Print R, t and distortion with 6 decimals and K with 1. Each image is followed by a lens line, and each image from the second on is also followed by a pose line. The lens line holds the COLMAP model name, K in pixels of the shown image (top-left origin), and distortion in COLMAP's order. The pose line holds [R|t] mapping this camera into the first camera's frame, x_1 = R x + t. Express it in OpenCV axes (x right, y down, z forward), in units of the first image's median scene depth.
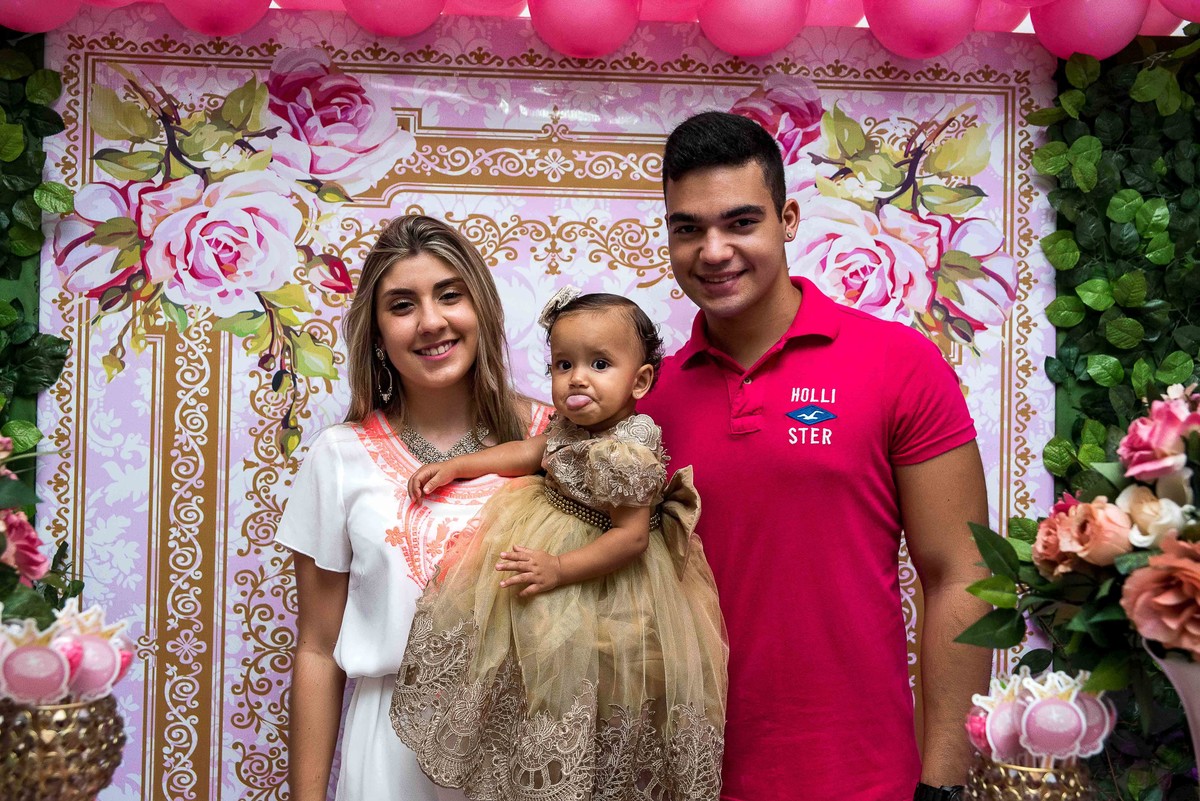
lens RADIAL K [[1311.9, 0, 600.0], [0, 1311.9, 400.5], [0, 0, 1]] dist [-0.025826, 0.136943]
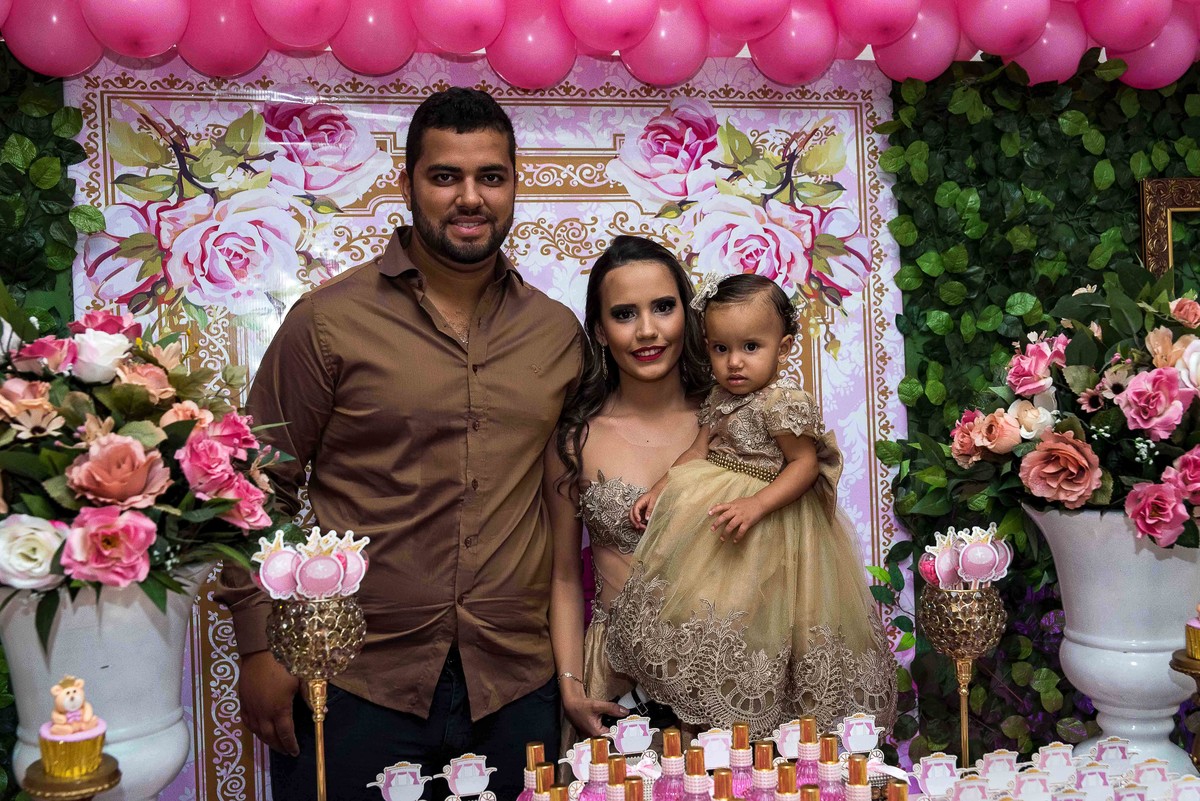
lens RADIAL K [[1311.9, 0, 600.0], [0, 1311.9, 400.5], [0, 0, 1]] dist [-0.025826, 0.136943]
pose [[0.982551, -0.060043, 0.176037, -0.177177], [0.055765, 0.998018, 0.029153, -0.002792], [-0.177439, -0.018827, 0.983952, -0.213704]]
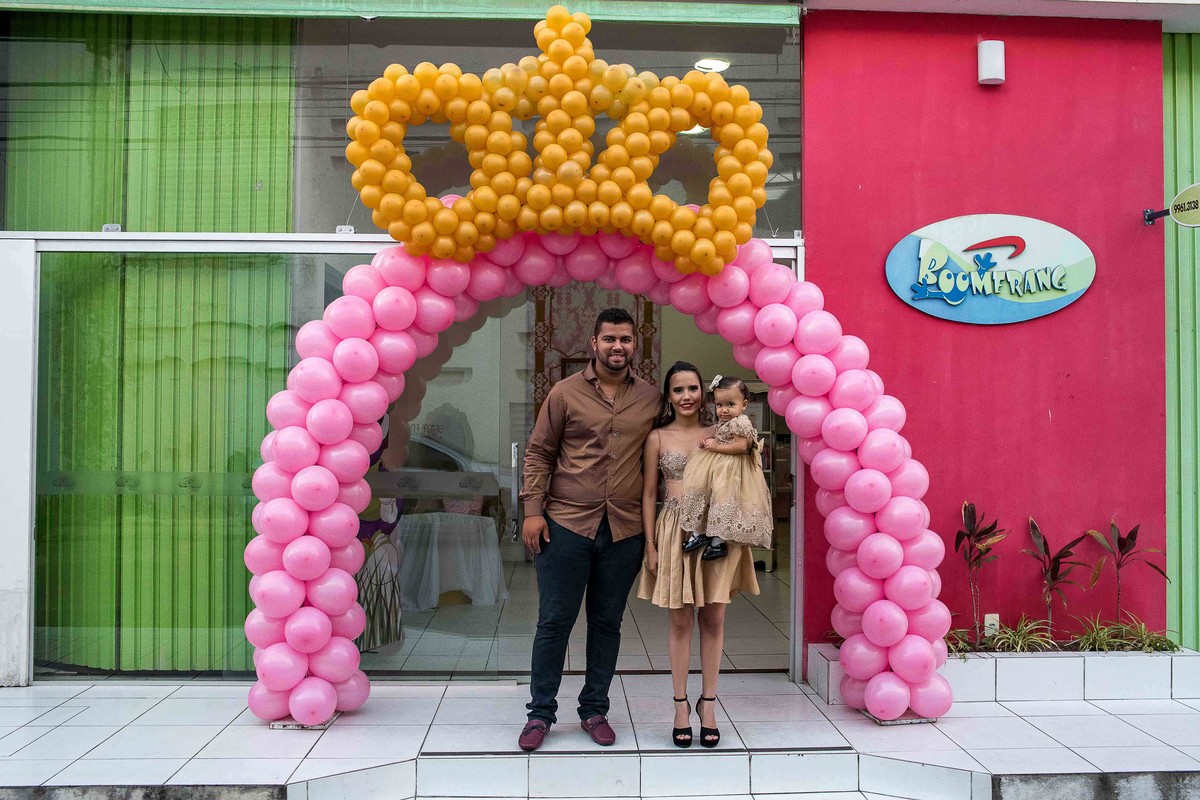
lens RADIAL K [[998.2, 0, 600.0], [0, 998.2, 400.0], [0, 0, 1]] dist [0.000119, -0.000029]
pose [[0.998023, -0.017340, 0.060413, -0.266021], [0.016052, 0.999635, 0.021737, -0.086041], [-0.060767, -0.020724, 0.997937, -1.465755]]
